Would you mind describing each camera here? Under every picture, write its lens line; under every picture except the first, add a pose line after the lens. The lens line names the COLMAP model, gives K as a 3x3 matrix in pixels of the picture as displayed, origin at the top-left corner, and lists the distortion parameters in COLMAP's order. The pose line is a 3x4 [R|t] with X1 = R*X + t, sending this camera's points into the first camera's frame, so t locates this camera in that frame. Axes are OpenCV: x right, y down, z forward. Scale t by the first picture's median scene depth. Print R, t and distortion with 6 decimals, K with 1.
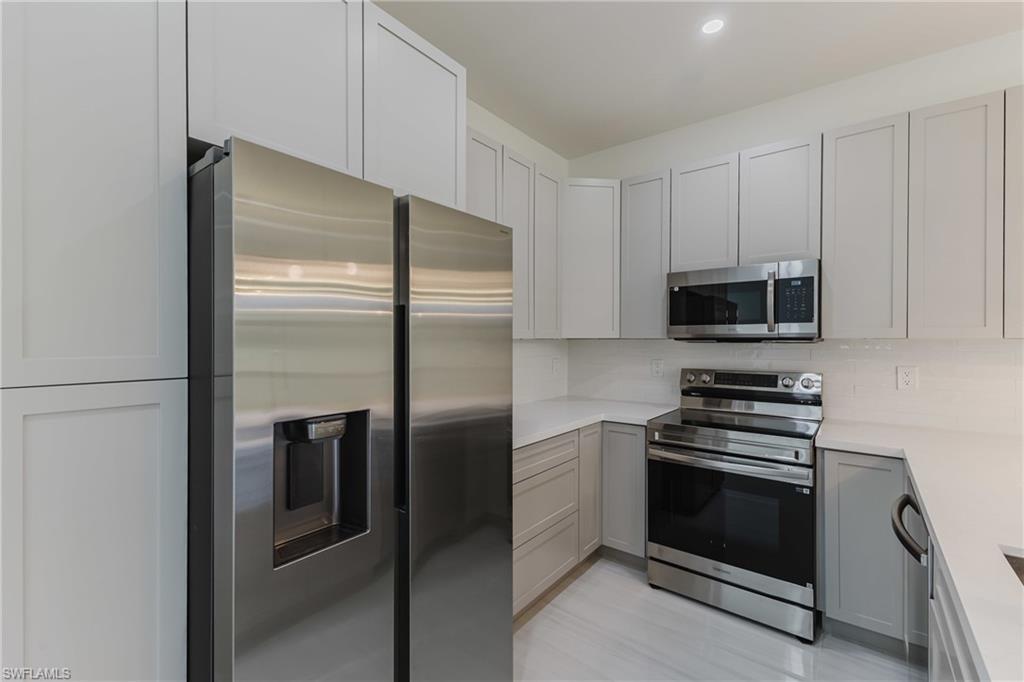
lens RADIAL K [[439.3, 0, 513.9], [0, 439.3, 342.9], [0, 0, 1]] dist [0.010176, -0.002531]
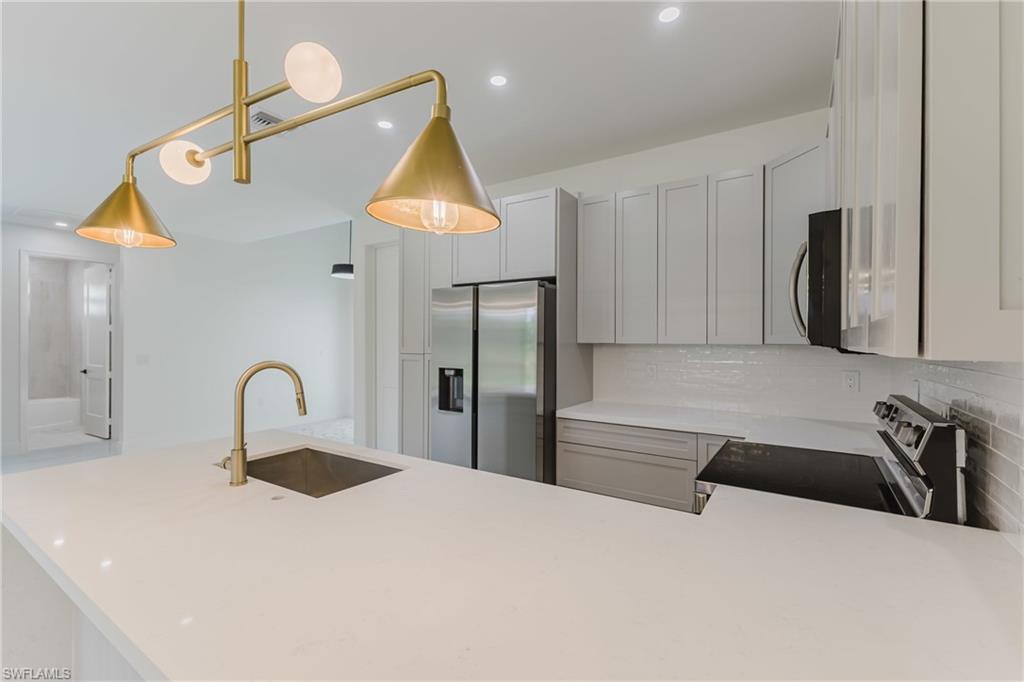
lens RADIAL K [[439.3, 0, 518.3], [0, 439.3, 338.7], [0, 0, 1]] dist [0.010176, -0.002531]
pose [[0.099235, -0.003645, -0.995057, 1.135711], [-0.012374, 0.999911, -0.004897, -0.013615], [0.994987, 0.012799, 0.099181, 0.494965]]
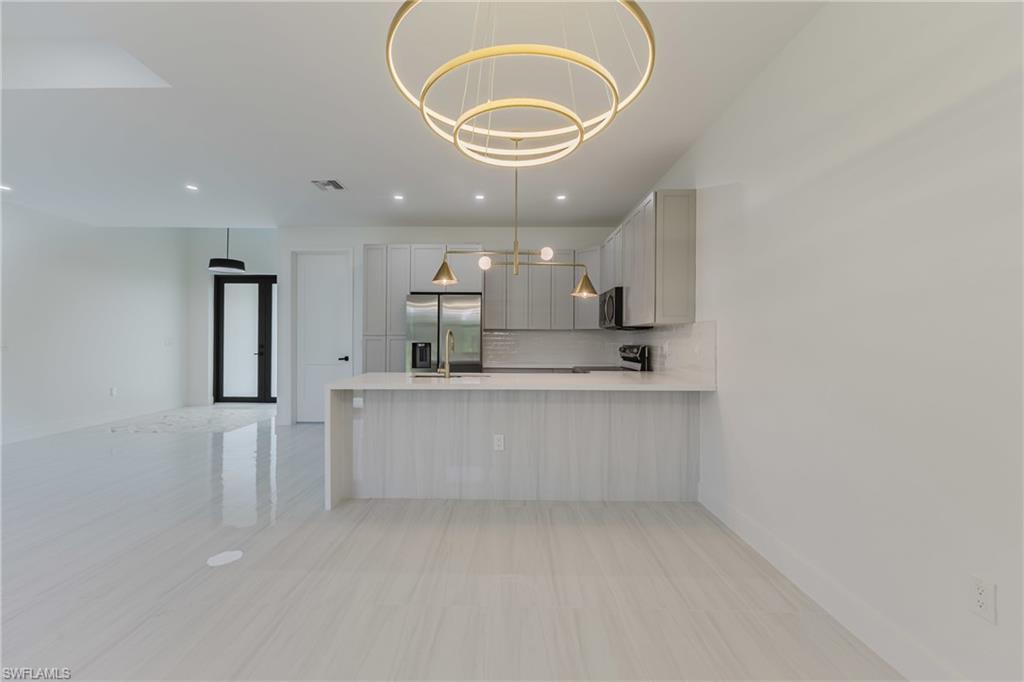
lens RADIAL K [[439.3, 0, 496.7], [0, 439.3, 338.6], [0, 0, 1]] dist [0.010176, -0.002531]
pose [[0.599334, 0.000130, -0.800499, 1.806309], [-0.012690, 0.999876, -0.009339, 0.065670], [0.800398, 0.015756, 0.599262, -0.593988]]
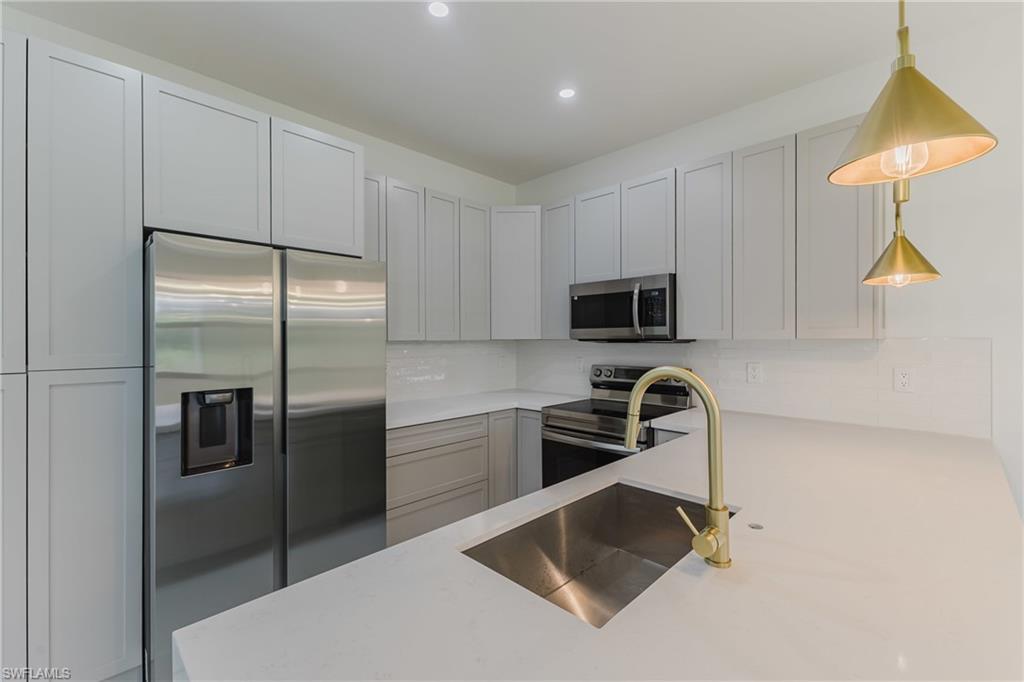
lens RADIAL K [[439.3, 0, 512.7], [0, 439.3, 339.4], [0, 0, 1]] dist [0.010176, -0.002531]
pose [[0.992642, -0.006070, -0.120936, 0.373047], [0.005388, 0.999968, -0.005966, -0.004359], [0.120969, 0.005270, 0.992642, -0.221590]]
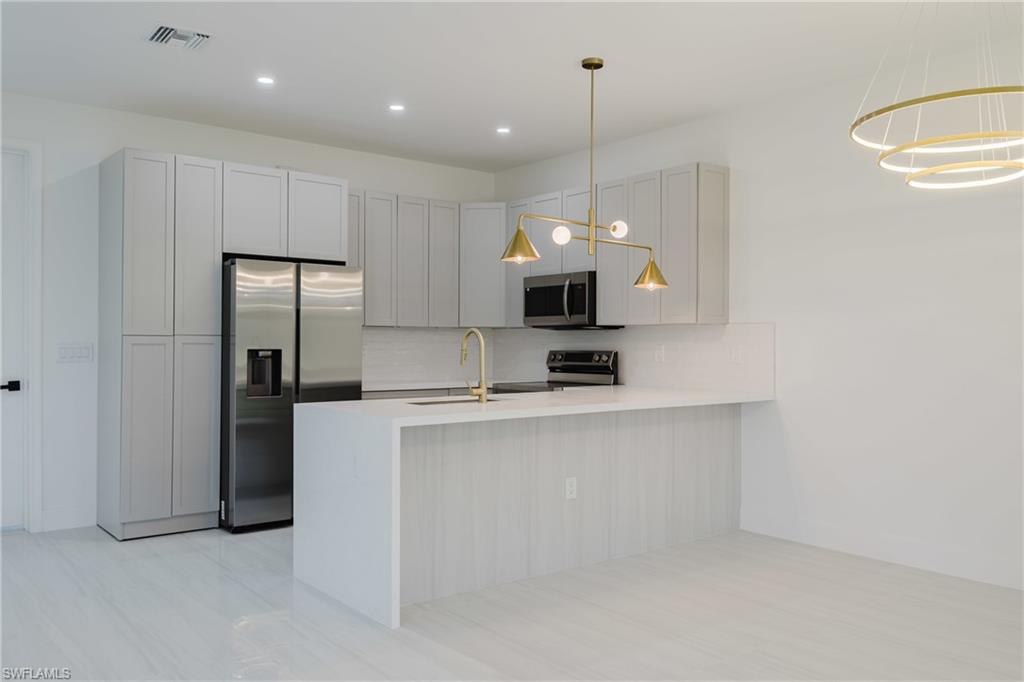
lens RADIAL K [[859.0, 0, 509.9], [0, 859.0, 332.9], [0, 0, 1]] dist [0.038786, -0.036705]
pose [[0.972873, -0.000497, -0.231339, 1.001477], [-0.005041, 0.999715, -0.023347, 0.077314], [0.231285, 0.023880, 0.972593, -1.690391]]
